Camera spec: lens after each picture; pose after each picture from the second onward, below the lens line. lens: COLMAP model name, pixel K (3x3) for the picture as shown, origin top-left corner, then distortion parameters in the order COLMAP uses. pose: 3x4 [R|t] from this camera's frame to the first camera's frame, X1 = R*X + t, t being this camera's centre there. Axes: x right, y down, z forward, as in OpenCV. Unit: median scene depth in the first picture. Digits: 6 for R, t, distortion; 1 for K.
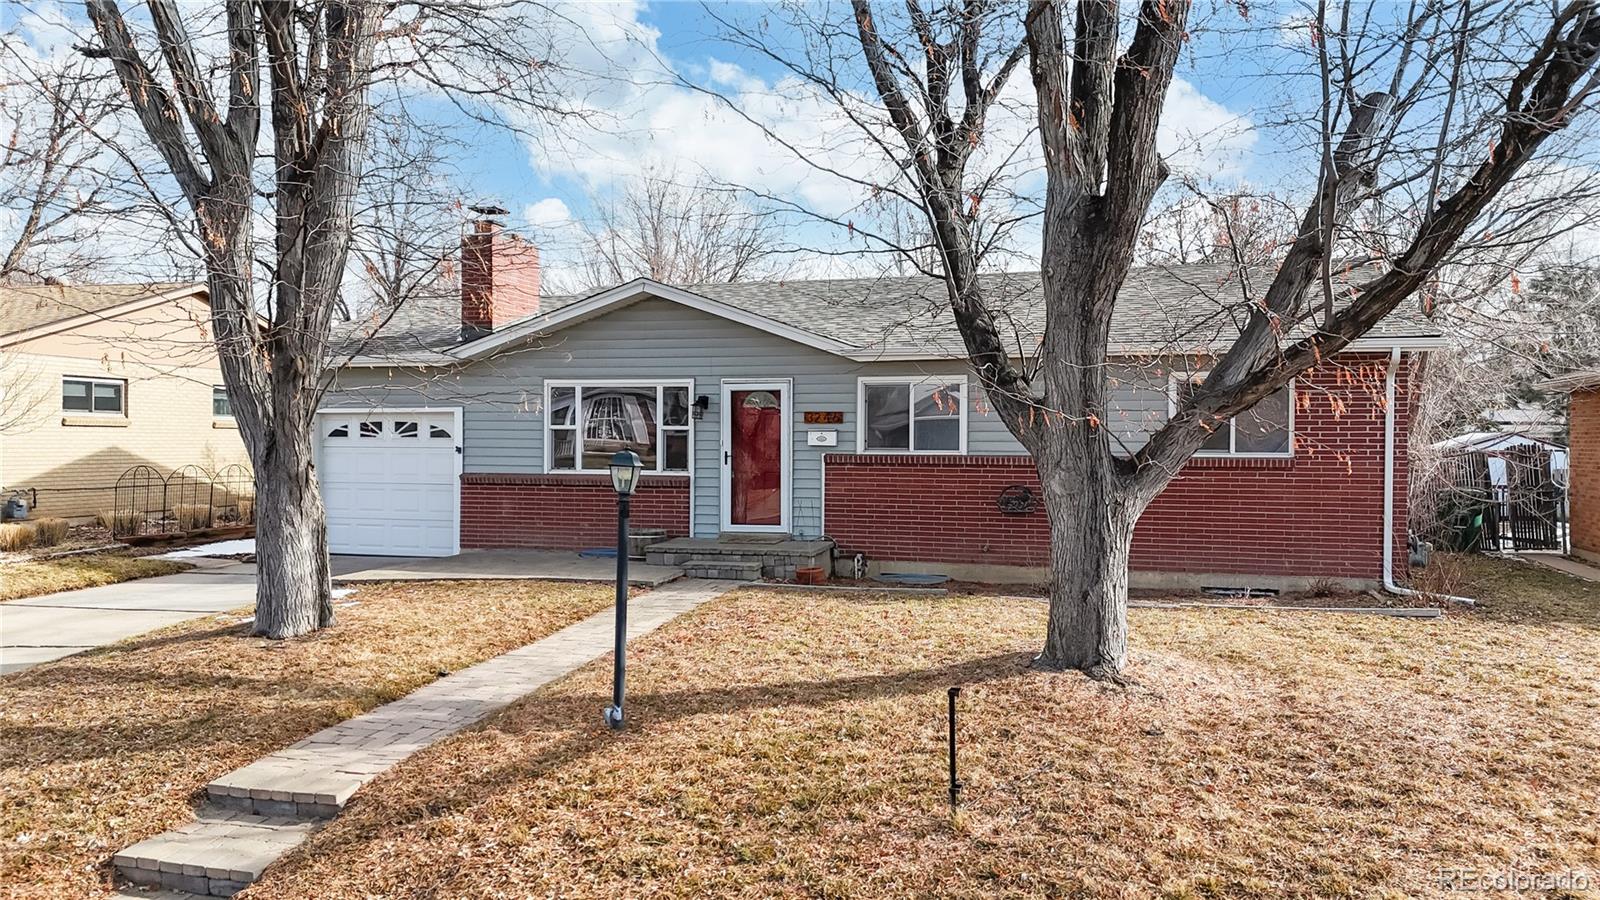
lens RADIAL K [[1164.8, 0, 797.2], [0, 1164.8, 442.0], [0, 0, 1]] dist [0.052497, -0.024775]
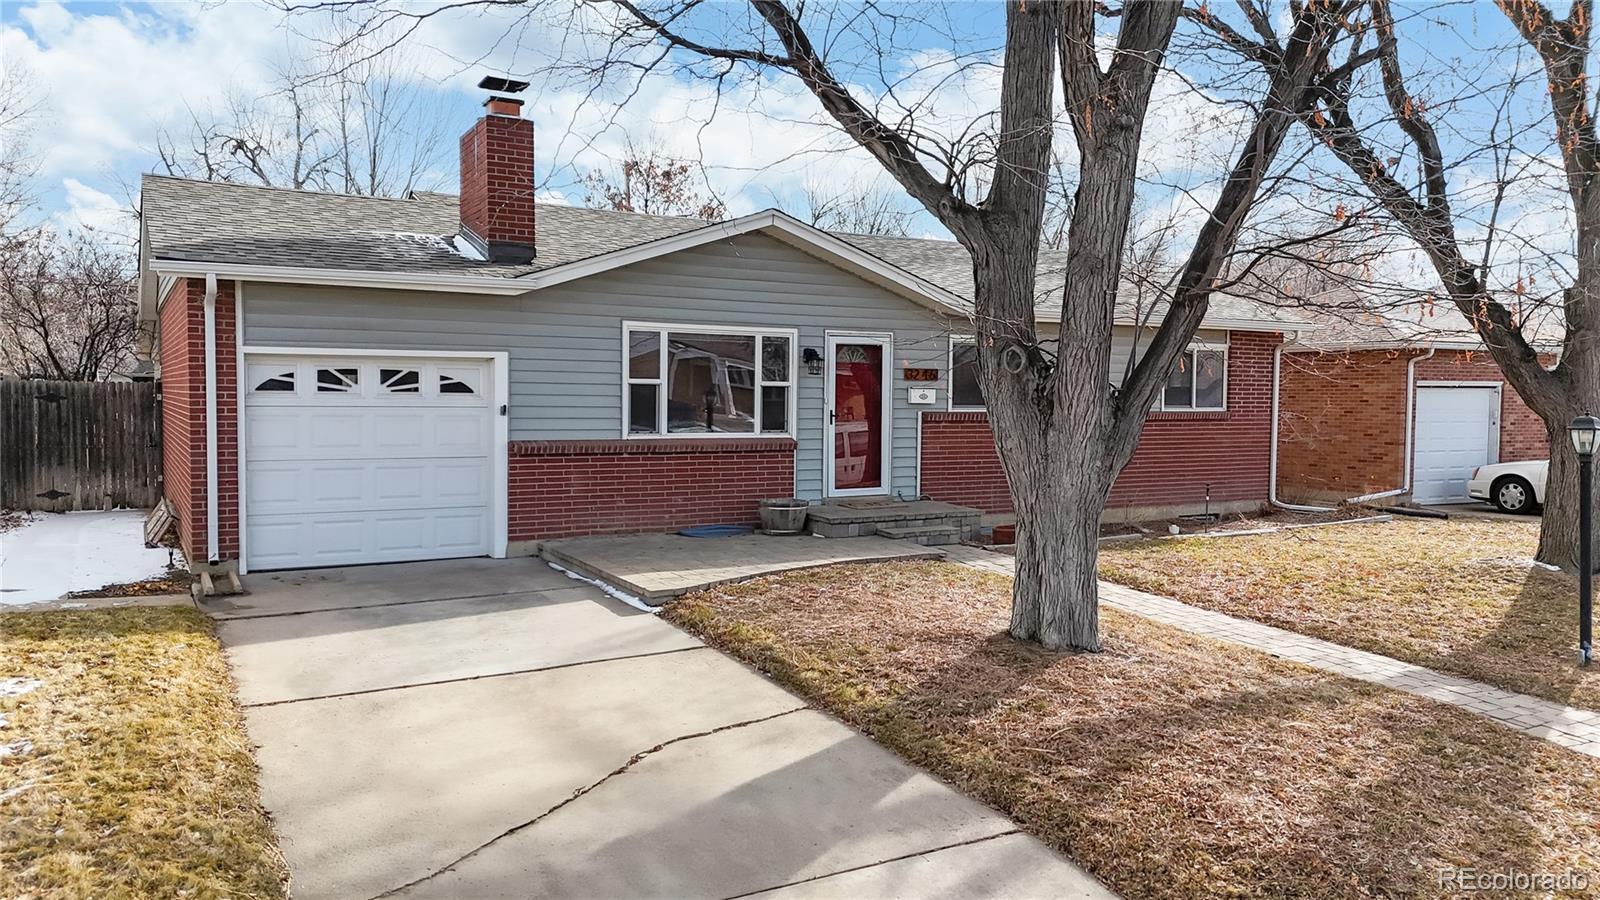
lens RADIAL K [[1164.8, 0, 794.6], [0, 1164.8, 454.2], [0, 0, 1]] dist [0.052497, -0.024775]
pose [[0.698843, -0.035372, 0.714400, -0.748888], [-0.004211, 0.998556, 0.053560, -0.006278], [-0.715263, -0.040438, 0.697685, 0.384792]]
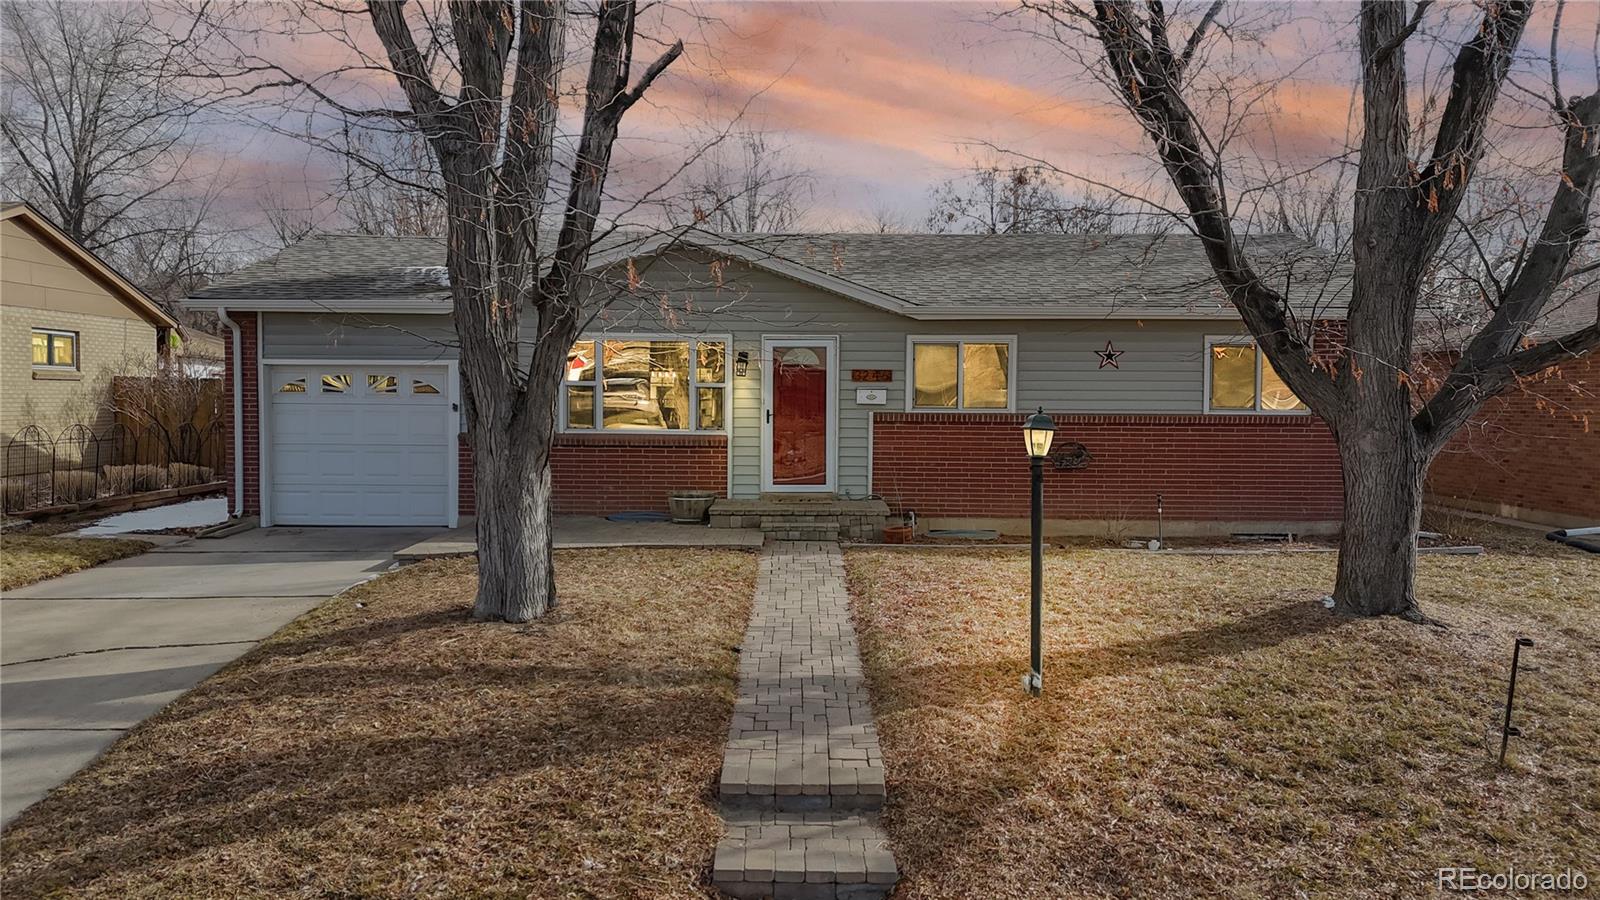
lens RADIAL K [[1164.8, 0, 797.9], [0, 1164.8, 442.7], [0, 0, 1]] dist [0.052497, -0.024775]
pose [[0.960631, -0.008285, 0.277704, -0.311464], [-0.002894, 0.999203, 0.039822, -0.003158], [-0.277813, -0.039058, 0.959841, 0.061100]]
